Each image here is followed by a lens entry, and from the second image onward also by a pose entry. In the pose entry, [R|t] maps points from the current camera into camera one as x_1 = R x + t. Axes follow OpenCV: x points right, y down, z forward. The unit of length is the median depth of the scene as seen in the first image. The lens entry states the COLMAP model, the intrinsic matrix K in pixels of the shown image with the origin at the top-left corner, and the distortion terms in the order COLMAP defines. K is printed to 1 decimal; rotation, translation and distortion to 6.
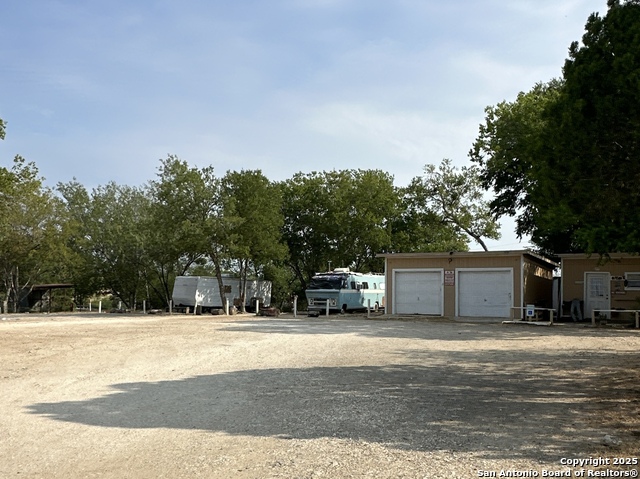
lens RADIAL K [[622.3, 0, 320.0], [0, 622.3, 239.5], [0, 0, 1]] dist [0.013390, 0.009513]
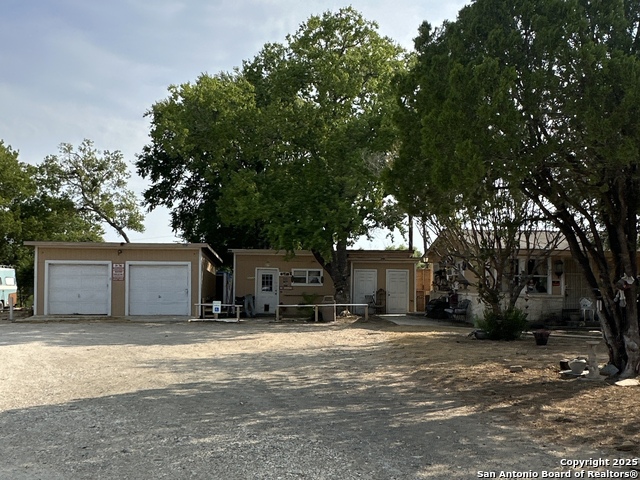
lens RADIAL K [[622.3, 0, 320.0], [0, 622.3, 240.0], [0, 0, 1]] dist [0.013390, 0.009513]
pose [[0.805416, 0.043678, 0.591098, -0.063926], [-0.047896, 0.998816, -0.008542, 0.008120], [-0.590771, -0.021431, 0.806555, 0.095702]]
